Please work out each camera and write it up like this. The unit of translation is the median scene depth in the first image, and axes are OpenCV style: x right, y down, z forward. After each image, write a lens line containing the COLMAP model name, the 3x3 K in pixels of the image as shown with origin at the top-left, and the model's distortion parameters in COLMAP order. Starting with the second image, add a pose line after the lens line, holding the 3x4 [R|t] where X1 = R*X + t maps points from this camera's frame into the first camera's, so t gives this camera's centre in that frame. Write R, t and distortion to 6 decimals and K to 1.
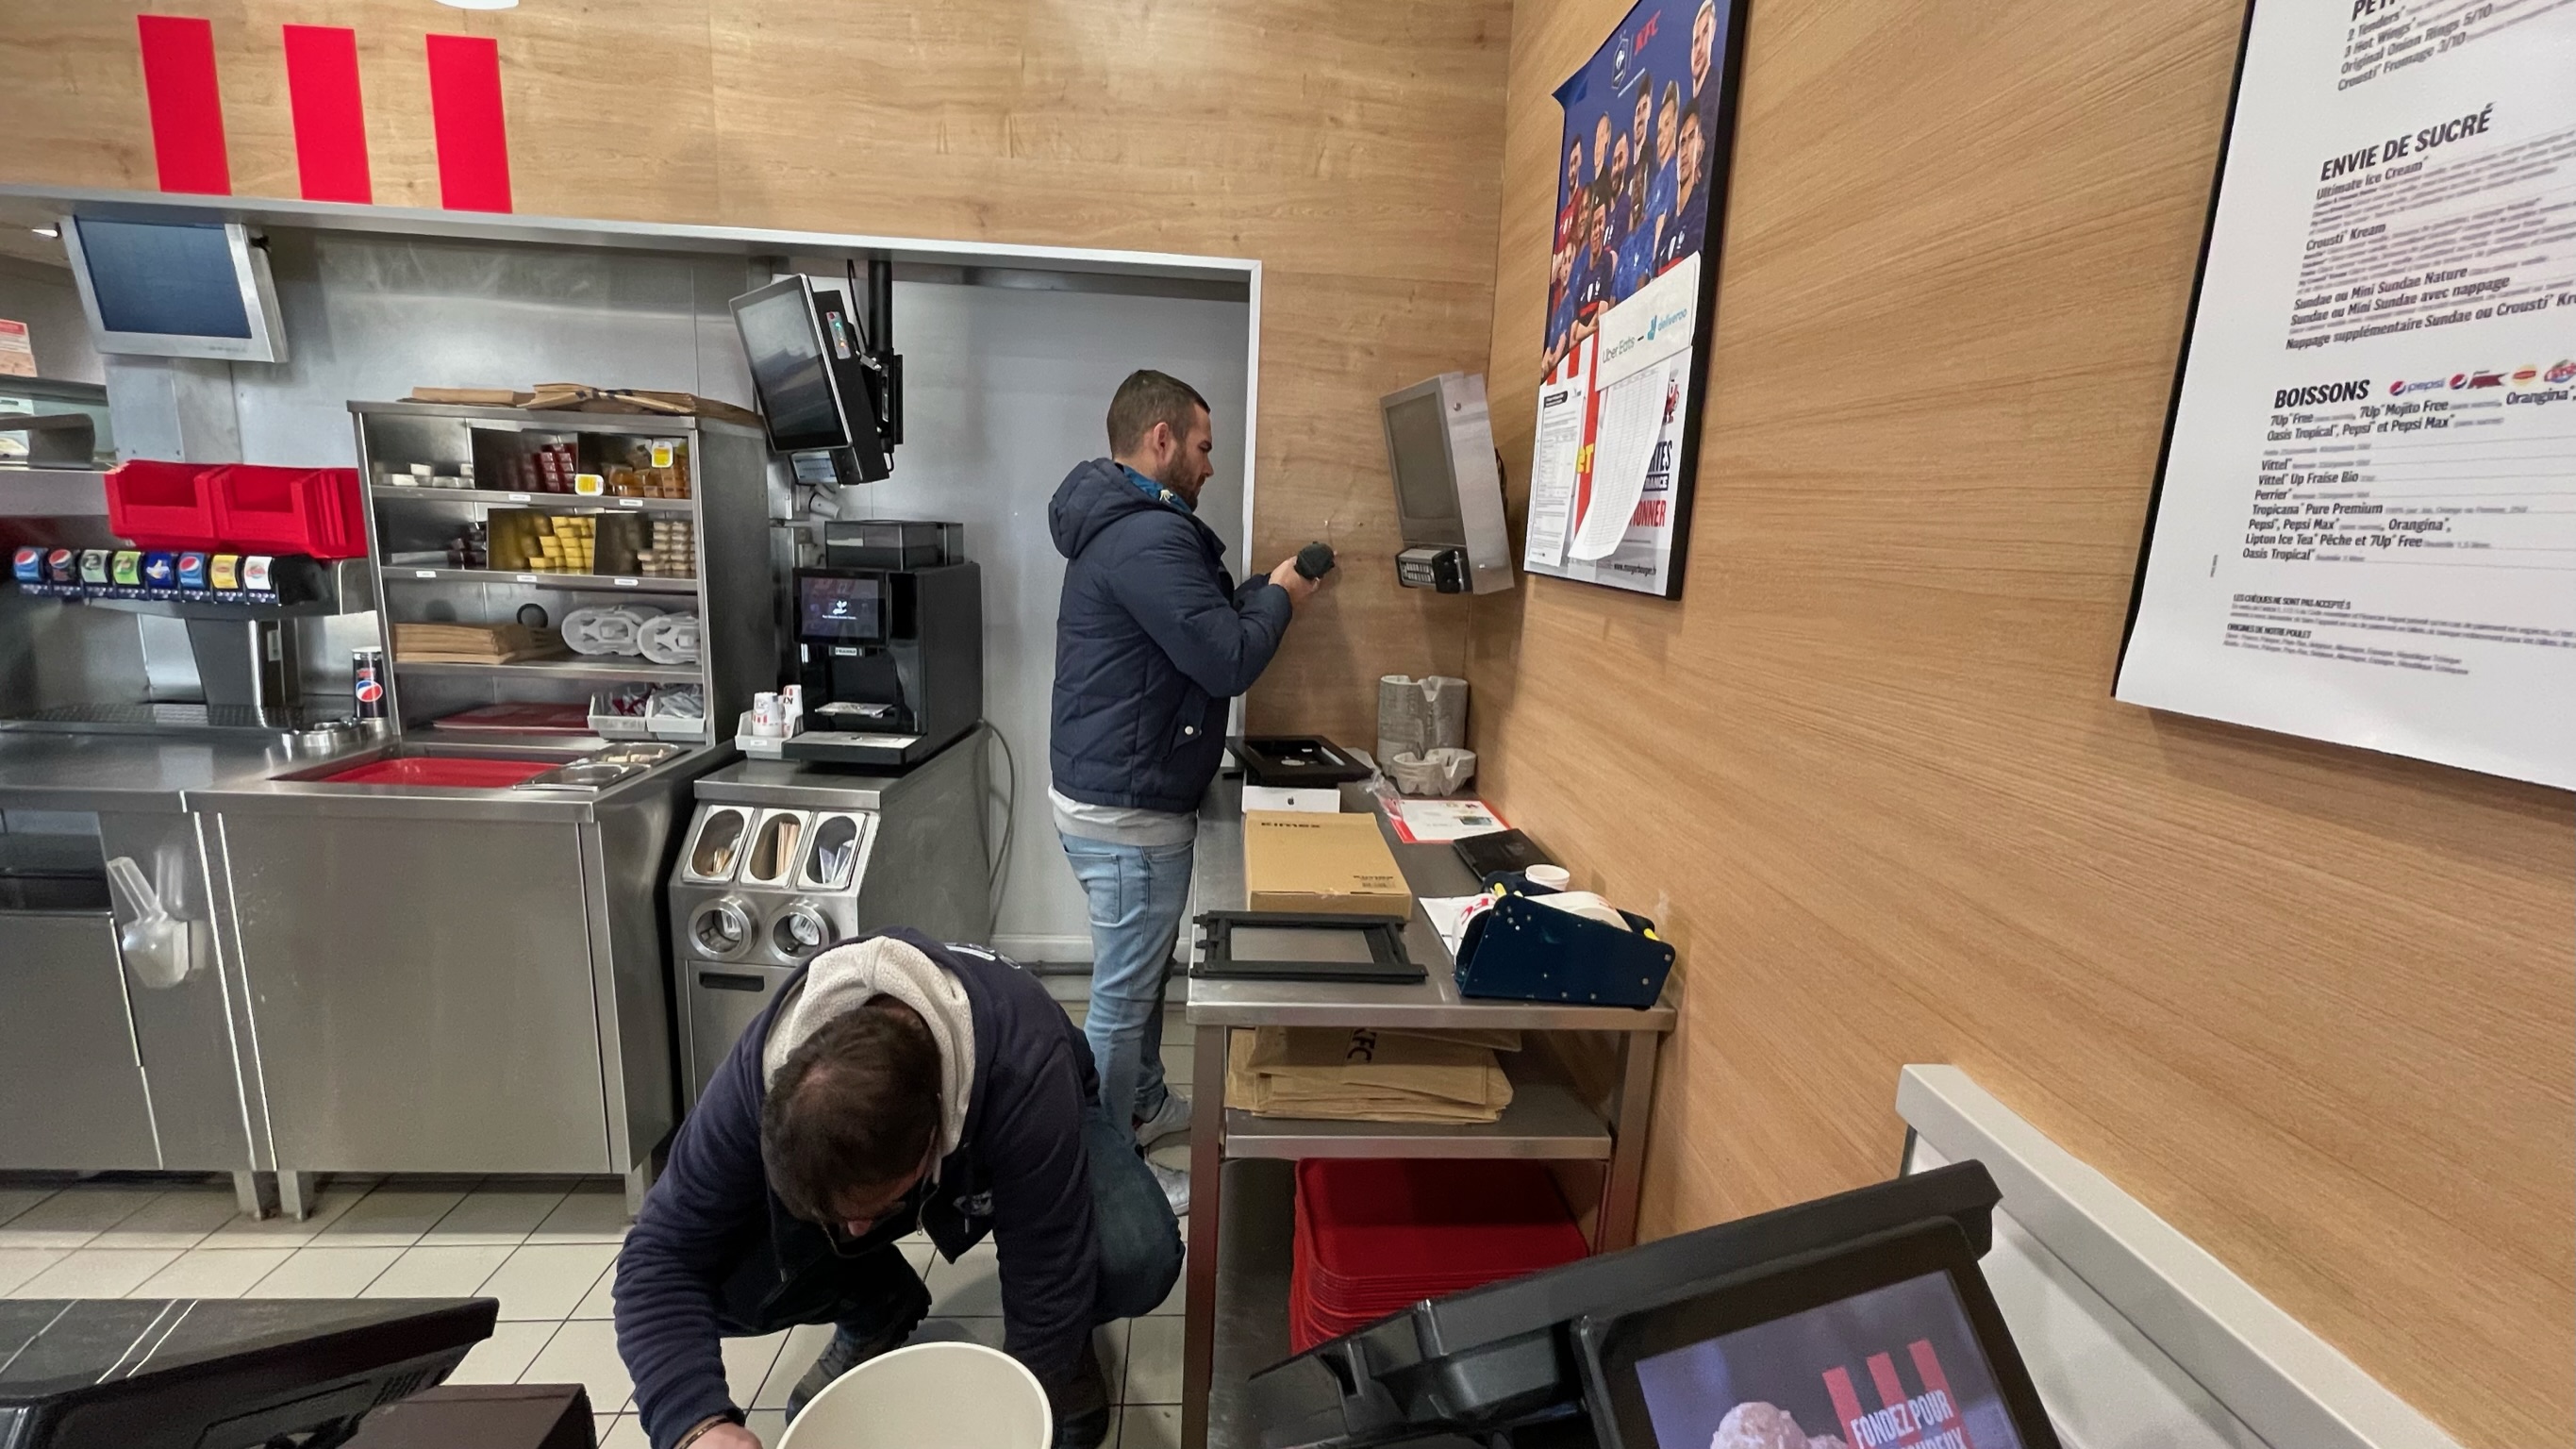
lens RADIAL K [[1061.5, 0, 1288.0], [0, 1061.5, 724.5], [0, 0, 1]] dist [-0.018866, -0.000160]
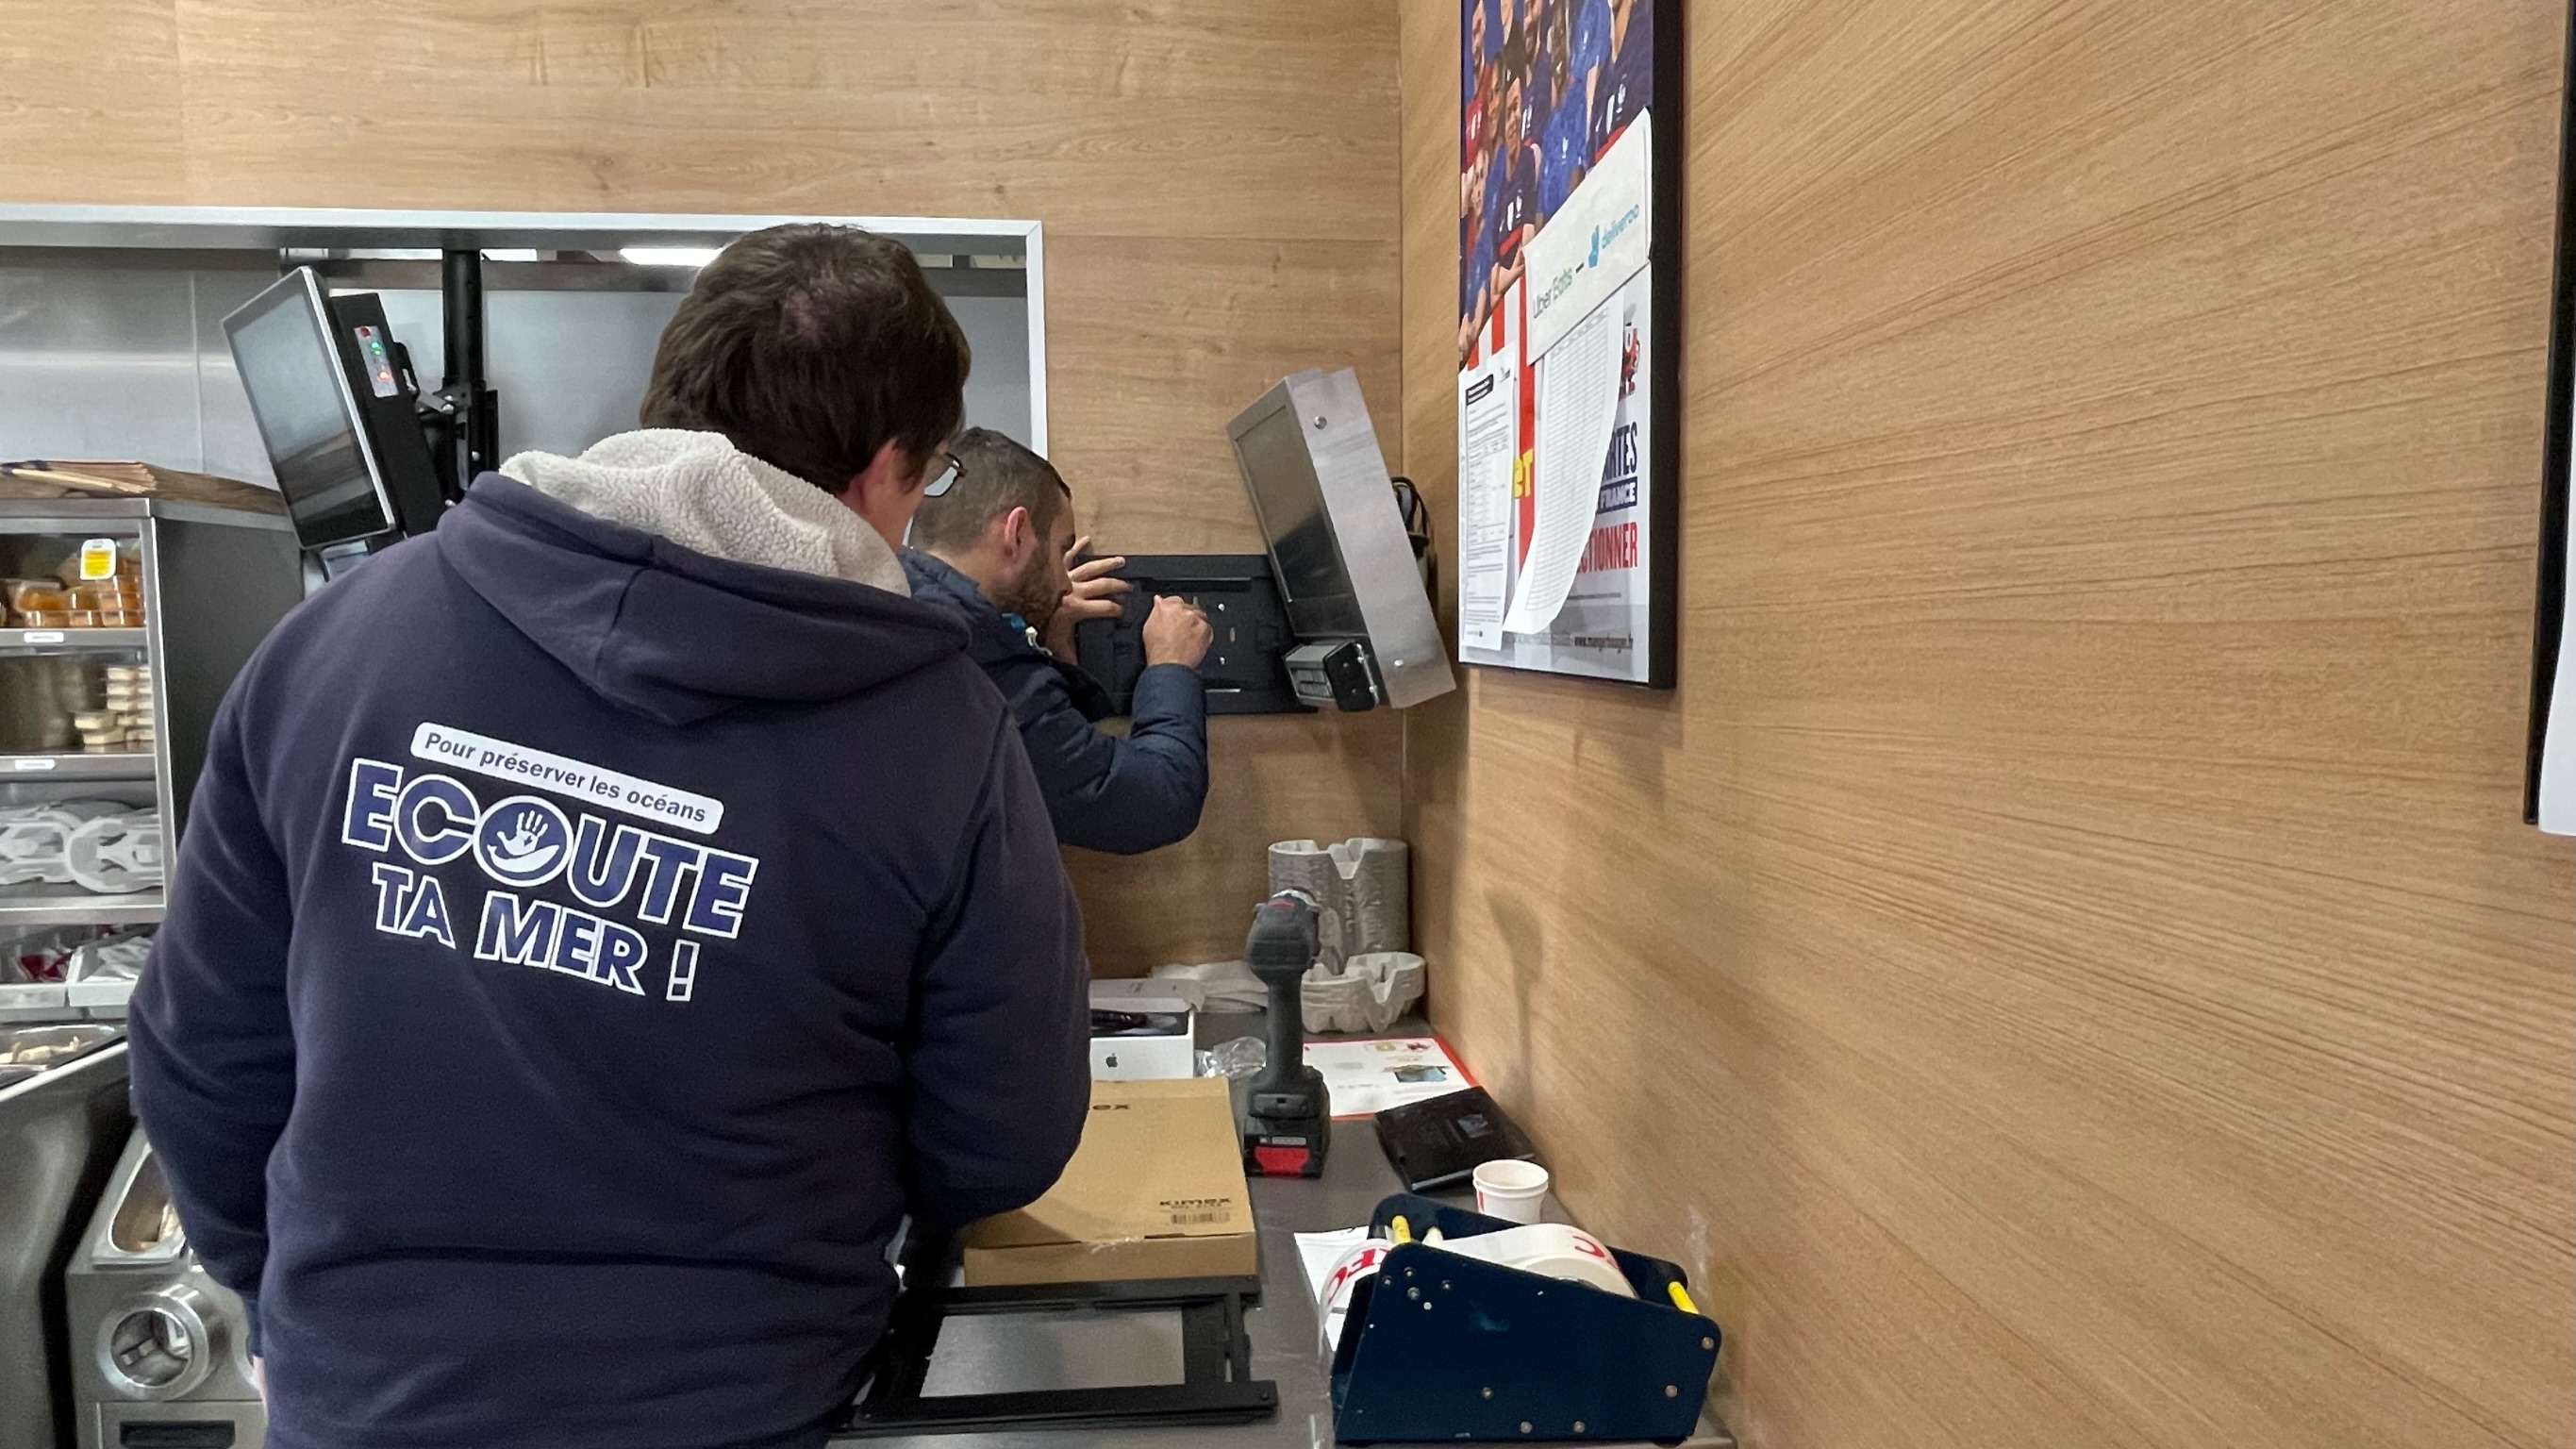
lens RADIAL K [[1482.3, 0, 1288.0], [0, 1482.3, 724.5], [0, 0, 1]] dist [-0.000574, -0.015184]
pose [[0.997802, -0.057856, 0.032320, 0.089490], [0.061423, 0.990470, -0.123272, -0.007990], [-0.024880, 0.124986, 0.991846, 0.139438]]
